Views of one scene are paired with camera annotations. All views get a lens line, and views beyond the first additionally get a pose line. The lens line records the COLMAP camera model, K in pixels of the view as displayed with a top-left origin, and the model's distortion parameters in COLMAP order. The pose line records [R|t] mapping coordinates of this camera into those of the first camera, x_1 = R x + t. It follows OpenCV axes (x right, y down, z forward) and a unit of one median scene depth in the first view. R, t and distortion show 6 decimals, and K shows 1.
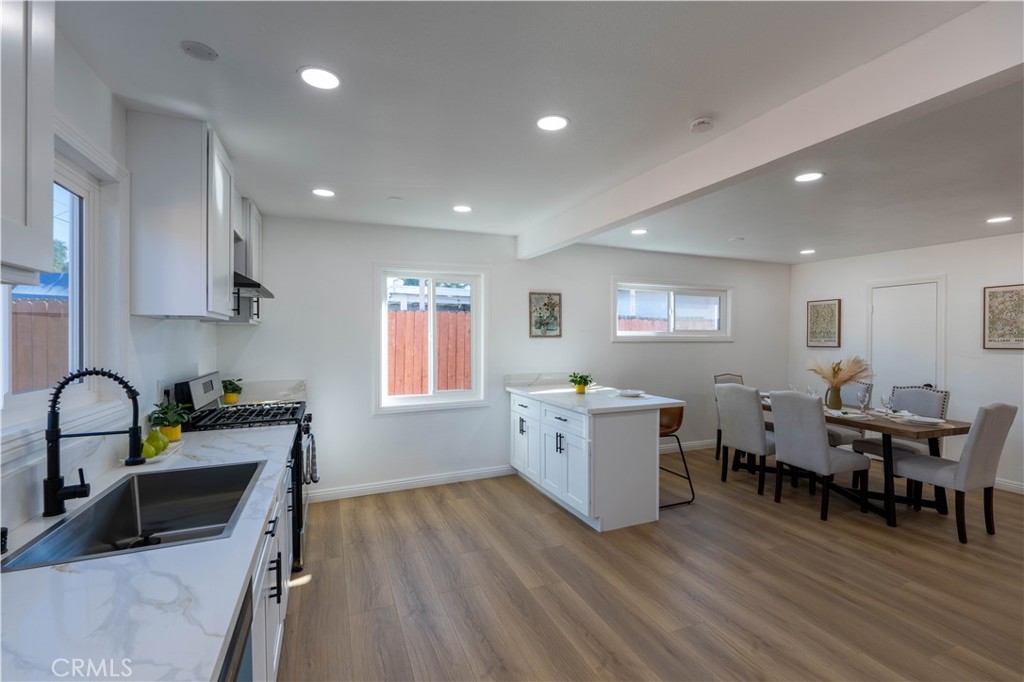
lens RADIAL K [[450.3, 0, 510.7], [0, 450.3, 340.4], [0, 0, 1]] dist [-0.002177, 0.000007]
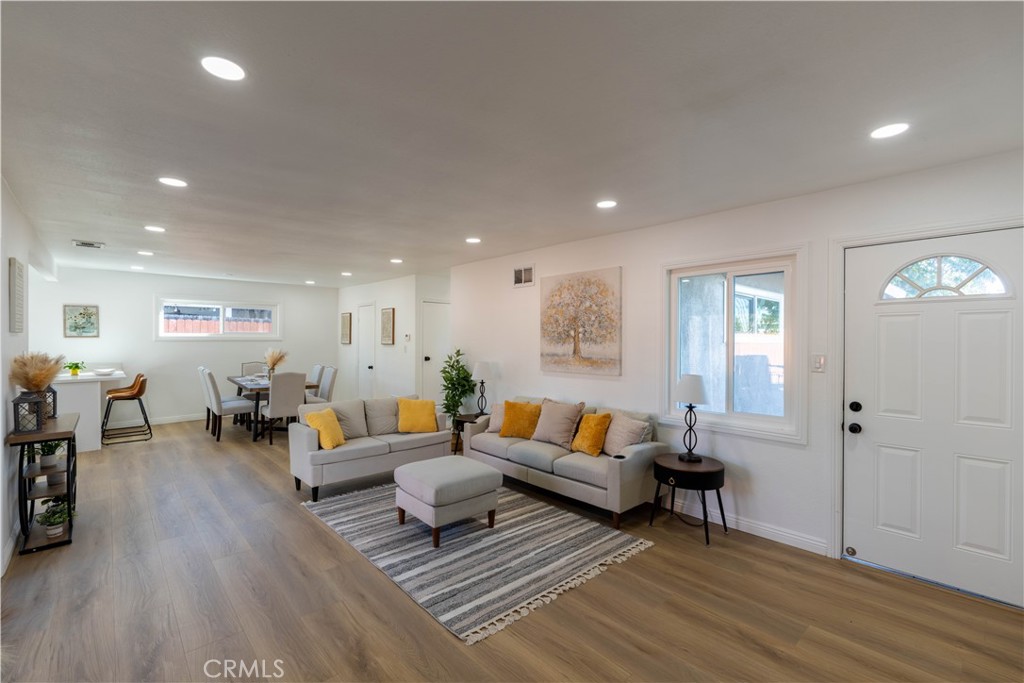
lens RADIAL K [[450.3, 0, 513.4], [0, 450.3, 341.7], [0, 0, 1]] dist [-0.002177, 0.000007]
pose [[0.944218, -0.003352, 0.329304, 1.042138], [0.002810, 0.999994, 0.002120, 0.008490], [-0.329309, -0.001077, 0.944221, -0.887859]]
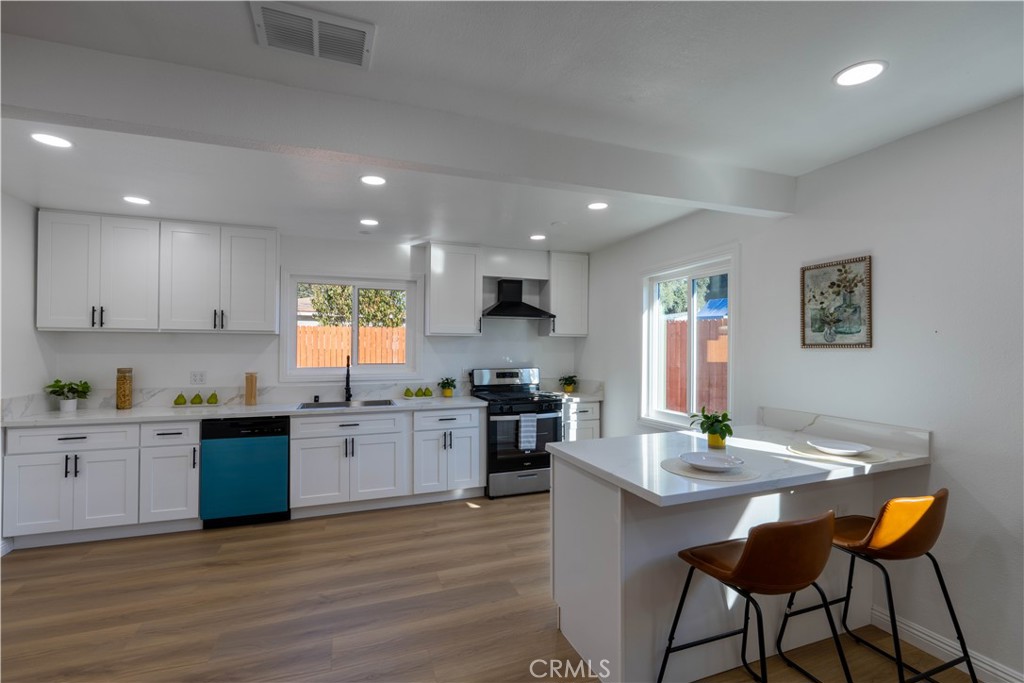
lens RADIAL K [[450.3, 0, 510.6], [0, 450.3, 343.8], [0, 0, 1]] dist [-0.002177, 0.000007]
pose [[-0.034314, -0.003342, -0.999406, 0.722413], [-0.009944, 0.999946, -0.003003, -0.007056], [0.999362, 0.009835, -0.034345, 0.763805]]
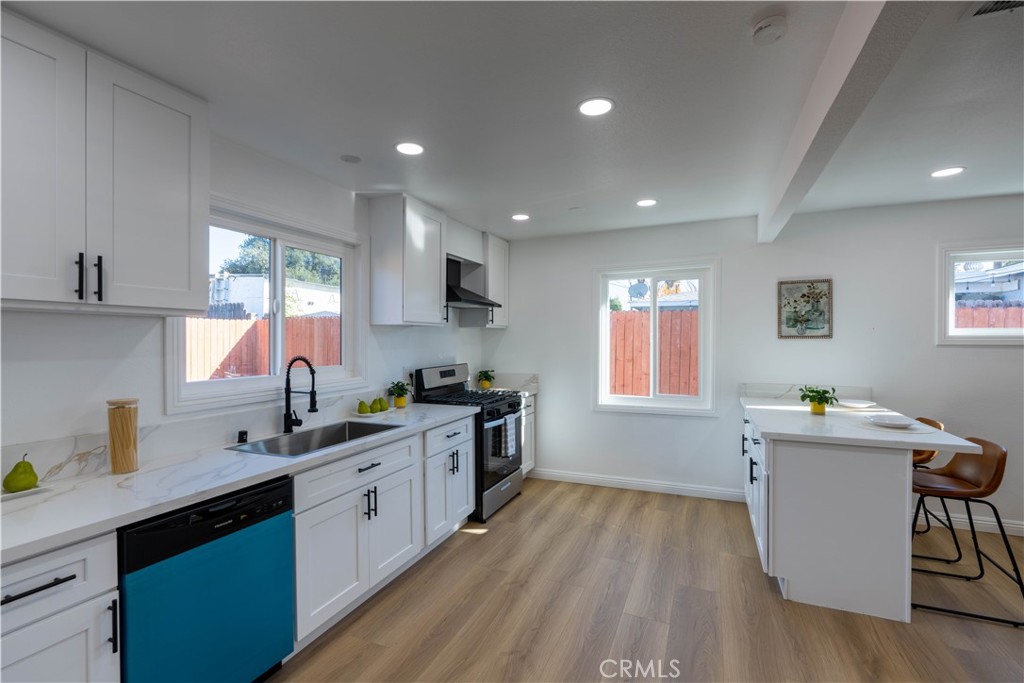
lens RADIAL K [[450.3, 0, 512.8], [0, 450.3, 341.9], [0, 0, 1]] dist [-0.002177, 0.000007]
pose [[0.691565, 0.006121, -0.722288, 0.342213], [-0.003884, 0.999981, 0.004755, -0.002737], [0.722304, -0.000483, 0.691576, 0.126400]]
